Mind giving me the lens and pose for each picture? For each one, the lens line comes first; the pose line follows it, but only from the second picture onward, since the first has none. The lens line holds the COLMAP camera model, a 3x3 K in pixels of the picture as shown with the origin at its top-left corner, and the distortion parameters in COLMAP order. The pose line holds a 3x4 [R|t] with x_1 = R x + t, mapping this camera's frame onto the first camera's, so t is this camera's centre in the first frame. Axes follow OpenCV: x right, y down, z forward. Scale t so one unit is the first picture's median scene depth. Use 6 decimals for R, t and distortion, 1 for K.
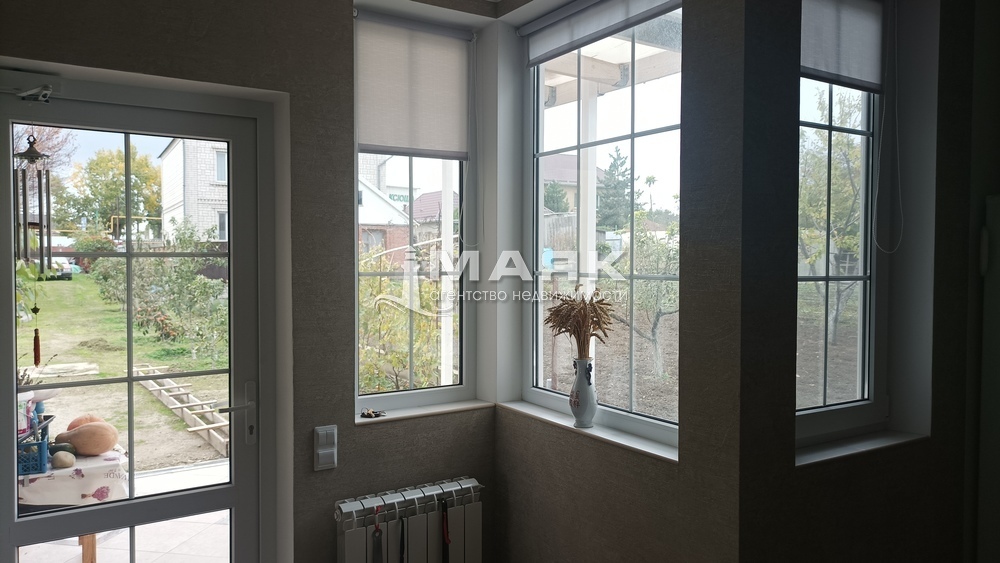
lens RADIAL K [[738.8, 0, 500.0], [0, 738.8, 281.5], [0, 0, 1]] dist [0.036700, 0.000612]
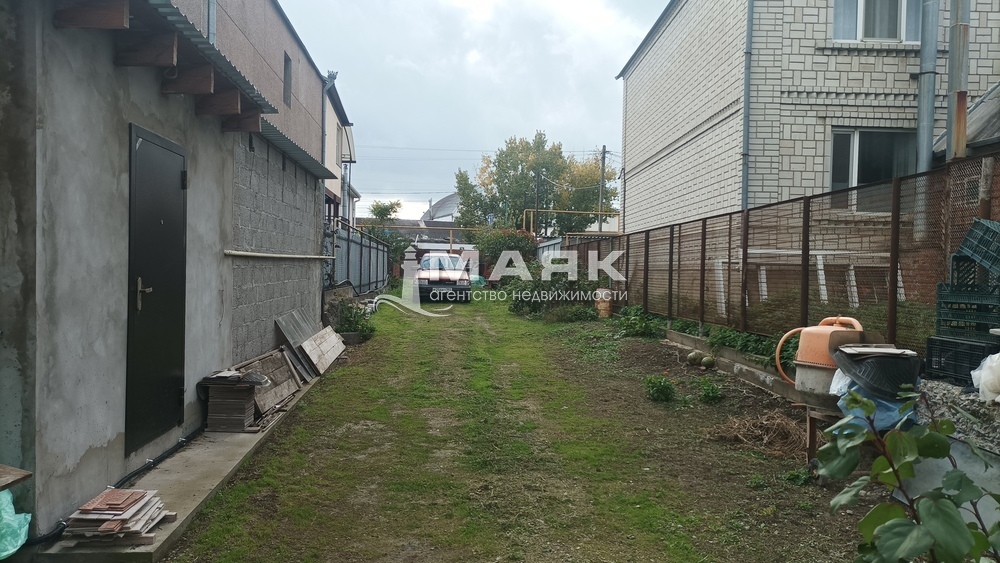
lens RADIAL K [[738.8, 0, 500.0], [0, 738.8, 281.5], [0, 0, 1]] dist [0.036700, 0.000612]
pose [[0.882497, 0.023364, -0.469738, -0.337688], [-0.034423, 0.999295, -0.014968, -0.010770], [0.469057, 0.029379, 0.882679, 0.596463]]
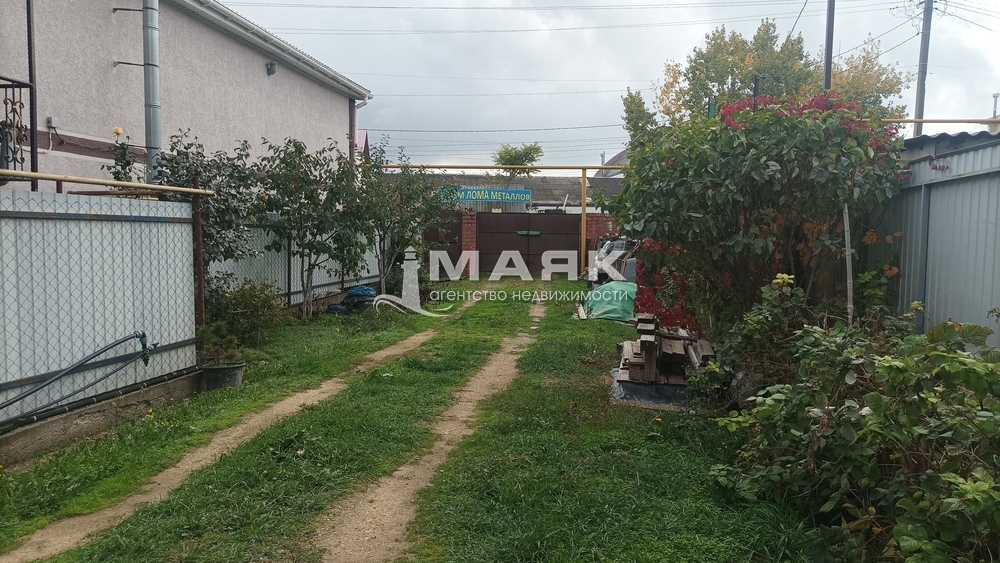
lens RADIAL K [[776.5, 0, 500.0], [0, 776.5, 281.5], [0, 0, 1]] dist [0.143445, -0.000462]
pose [[0.744198, 0.047643, -0.666257, -0.598676], [-0.035923, 0.998864, 0.031302, -0.039783], [0.666992, 0.000639, 0.745065, 1.089029]]
